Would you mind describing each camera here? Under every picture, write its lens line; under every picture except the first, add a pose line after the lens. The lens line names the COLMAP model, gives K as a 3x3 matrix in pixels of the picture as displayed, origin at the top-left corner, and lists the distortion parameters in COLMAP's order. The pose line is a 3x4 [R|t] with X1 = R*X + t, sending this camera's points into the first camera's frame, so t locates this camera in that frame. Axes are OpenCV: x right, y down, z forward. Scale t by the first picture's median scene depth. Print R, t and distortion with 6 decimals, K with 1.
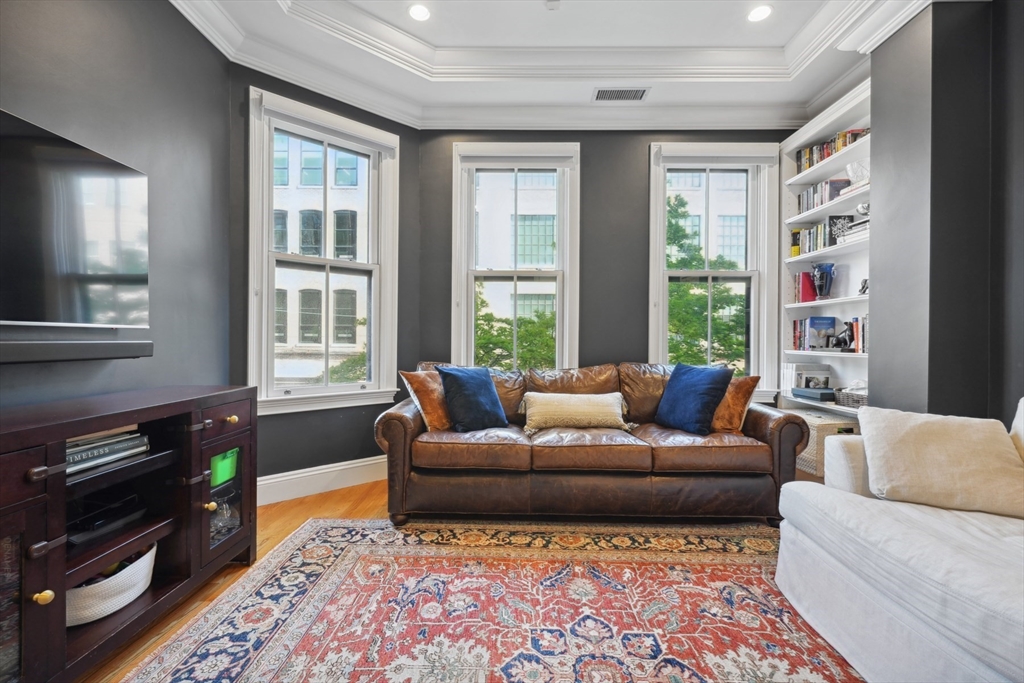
lens RADIAL K [[441.0, 0, 510.3], [0, 441.0, 340.0], [0, 0, 1]] dist [-0.000659, -0.000162]
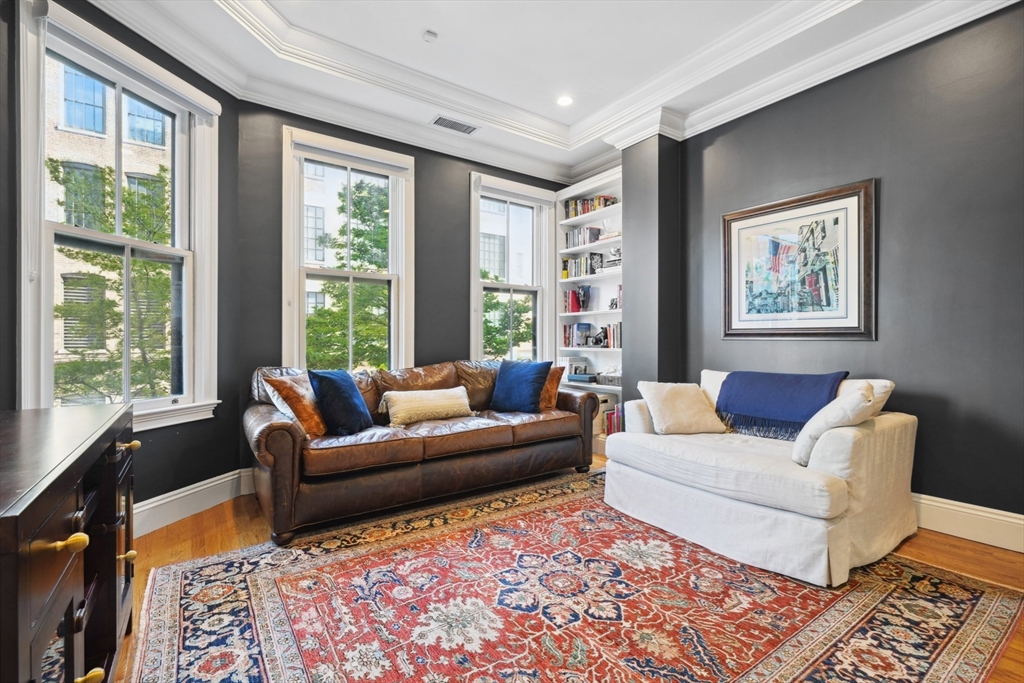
lens RADIAL K [[449.9, 0, 508.3], [0, 449.9, 340.2], [0, 0, 1]] dist [0.000551, -0.000401]
pose [[0.813568, -0.007280, 0.581425, -0.492036], [0.006982, 0.999972, 0.002751, -0.005364], [-0.581429, 0.001822, 0.813595, -0.040722]]
